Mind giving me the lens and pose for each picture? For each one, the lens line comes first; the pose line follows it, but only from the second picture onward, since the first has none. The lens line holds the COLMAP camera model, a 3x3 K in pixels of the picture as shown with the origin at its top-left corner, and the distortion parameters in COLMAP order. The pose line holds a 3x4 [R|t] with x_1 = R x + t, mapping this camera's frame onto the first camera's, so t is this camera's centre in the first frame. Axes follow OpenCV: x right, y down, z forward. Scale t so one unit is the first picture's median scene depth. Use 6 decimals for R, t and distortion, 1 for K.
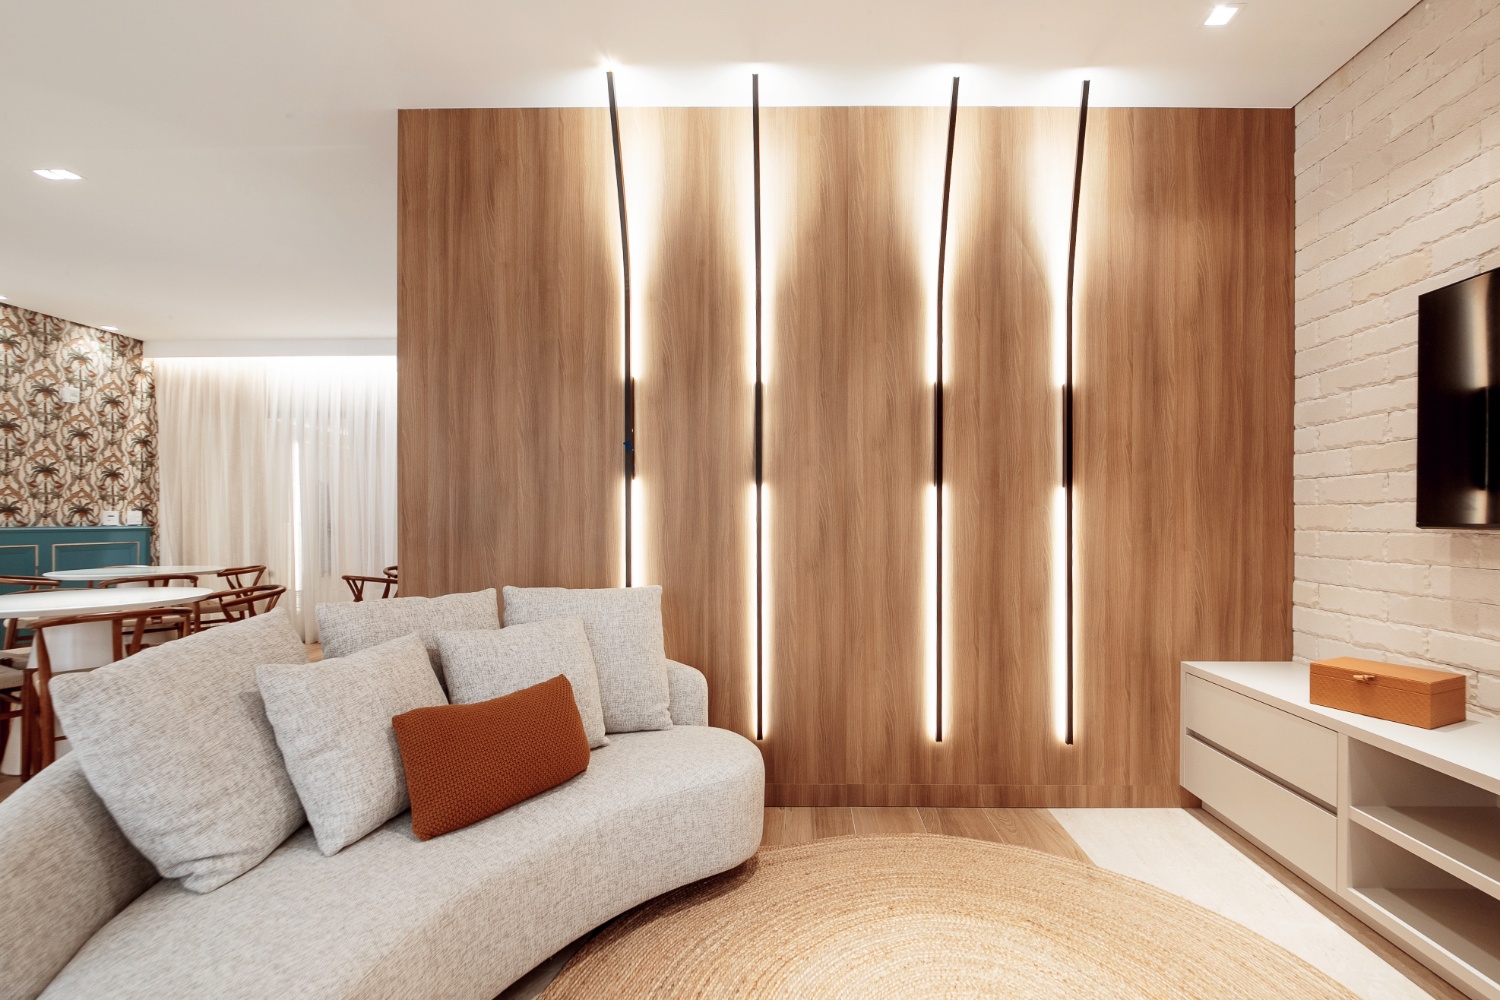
lens RADIAL K [[665.7, 0, 830.6], [0, 665.7, 527.7], [0, 0, 1]] dist [-0.012220, -0.000281]
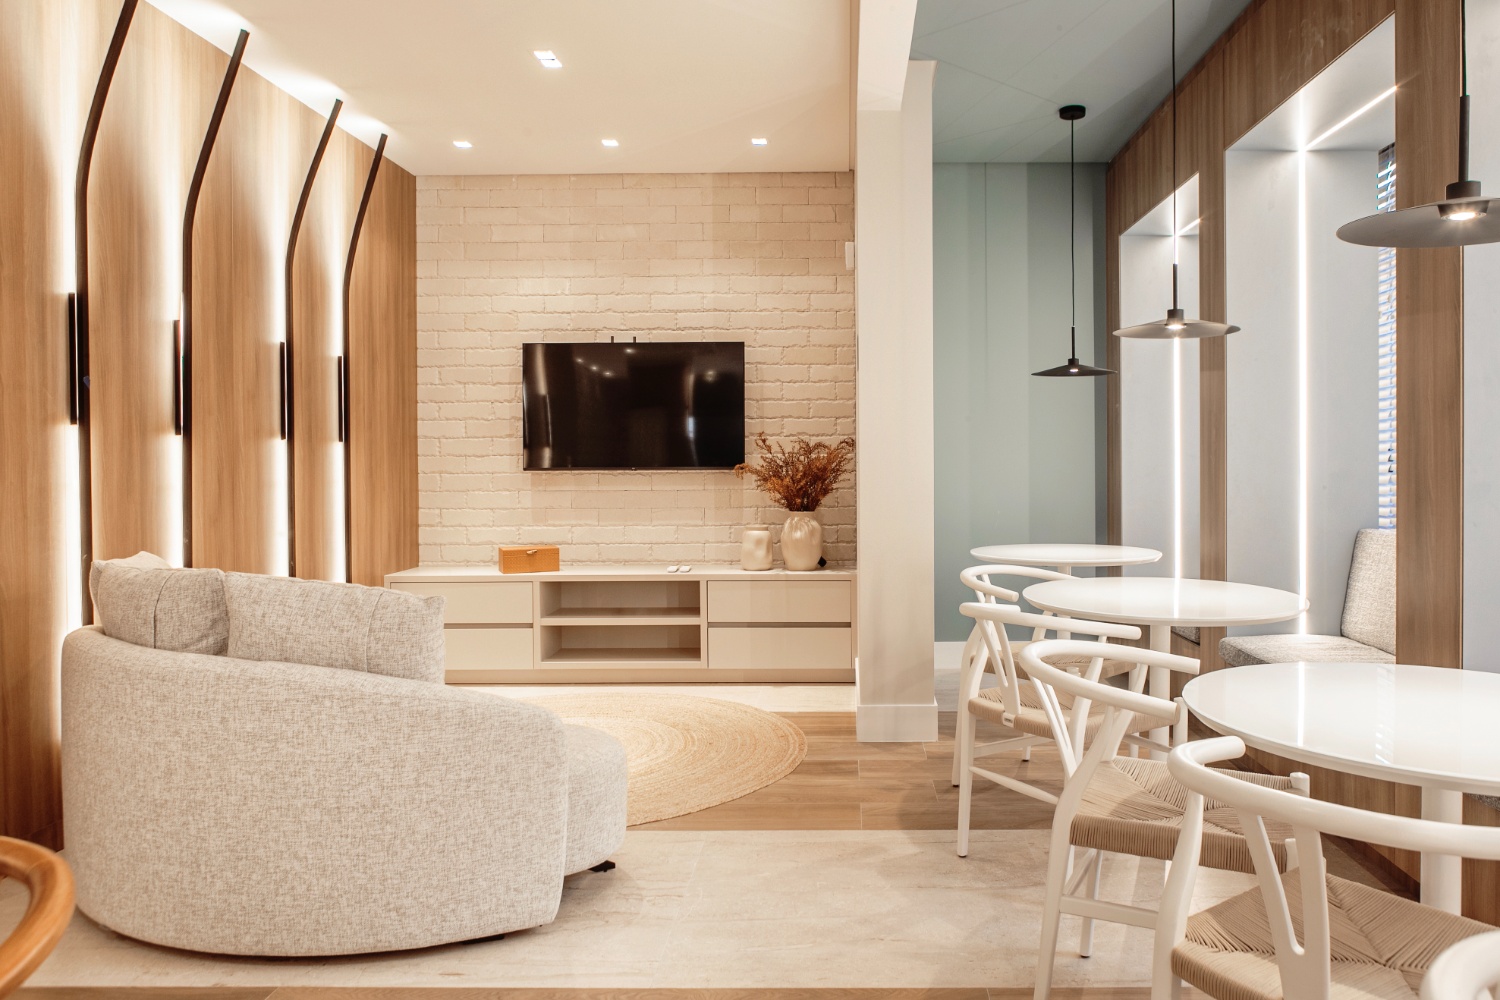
lens RADIAL K [[1073.0, 0, 750.0], [0, 1073.0, 500.0], [0, 0, 1]] dist [-0.002262, -0.000244]
pose [[0.080174, -0.041365, 0.995922, -1.520108], [0.018132, 0.999034, 0.040035, -0.019427], [-0.996616, 0.014848, 0.080846, 0.102259]]
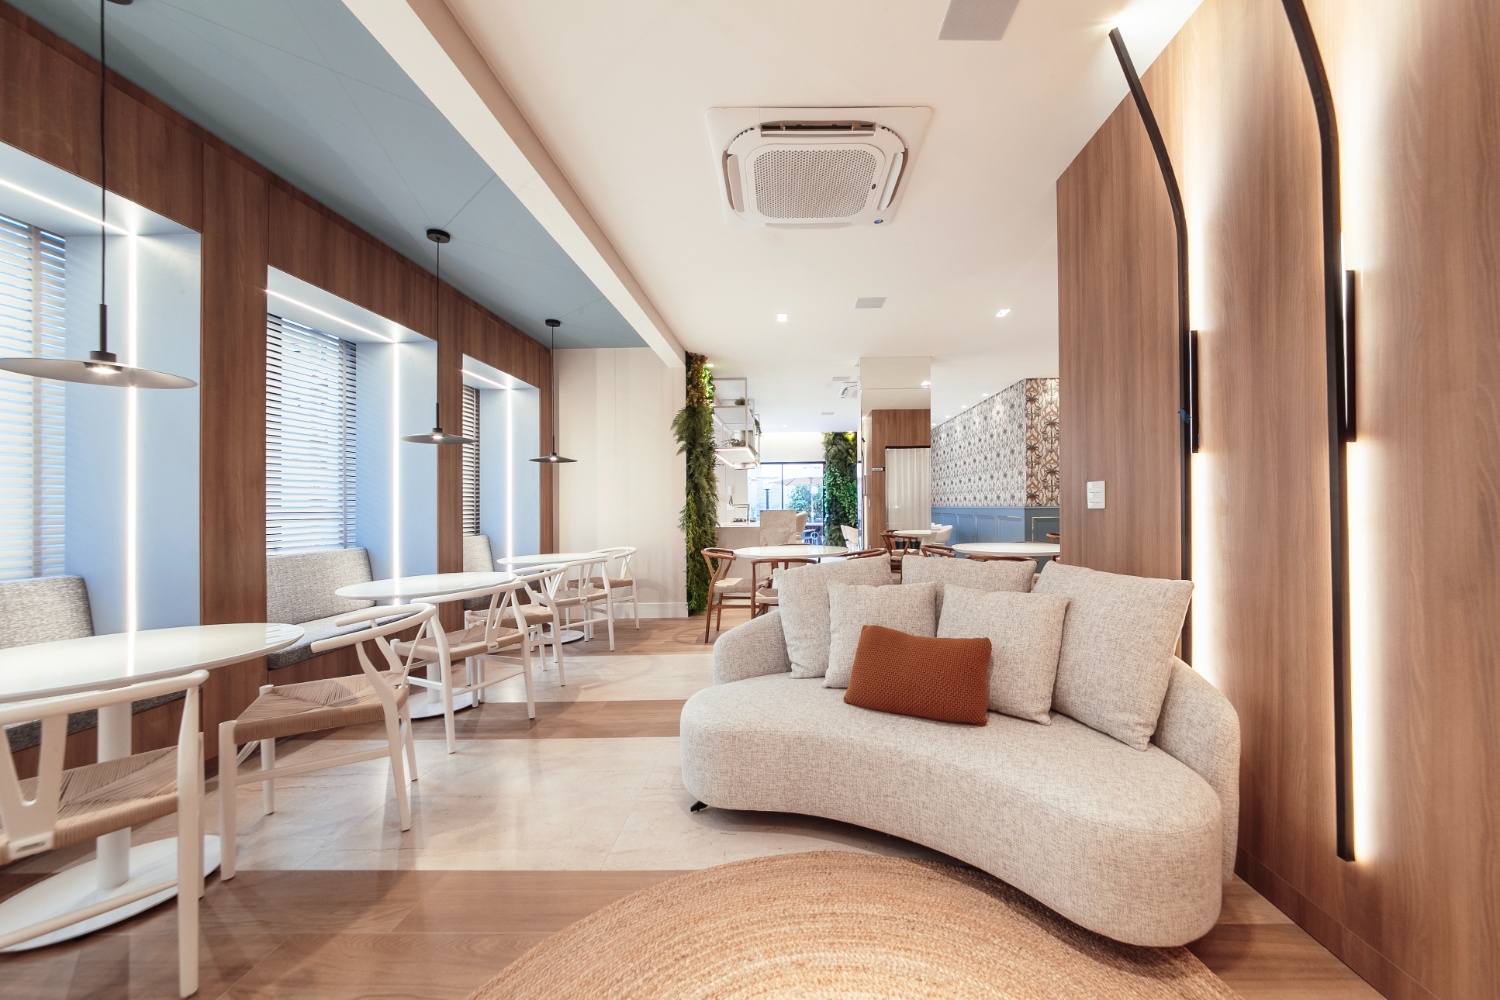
lens RADIAL K [[520.6, 0, 750.0], [0, 520.6, 500.0], [0, 0, 1]] dist [-0.017065, -0.000036]
pose [[-0.053275, -0.010764, -0.998522, 0.383616], [0.000664, 0.999941, -0.010814, -0.005858], [0.998580, -0.001239, -0.053265, 0.475189]]
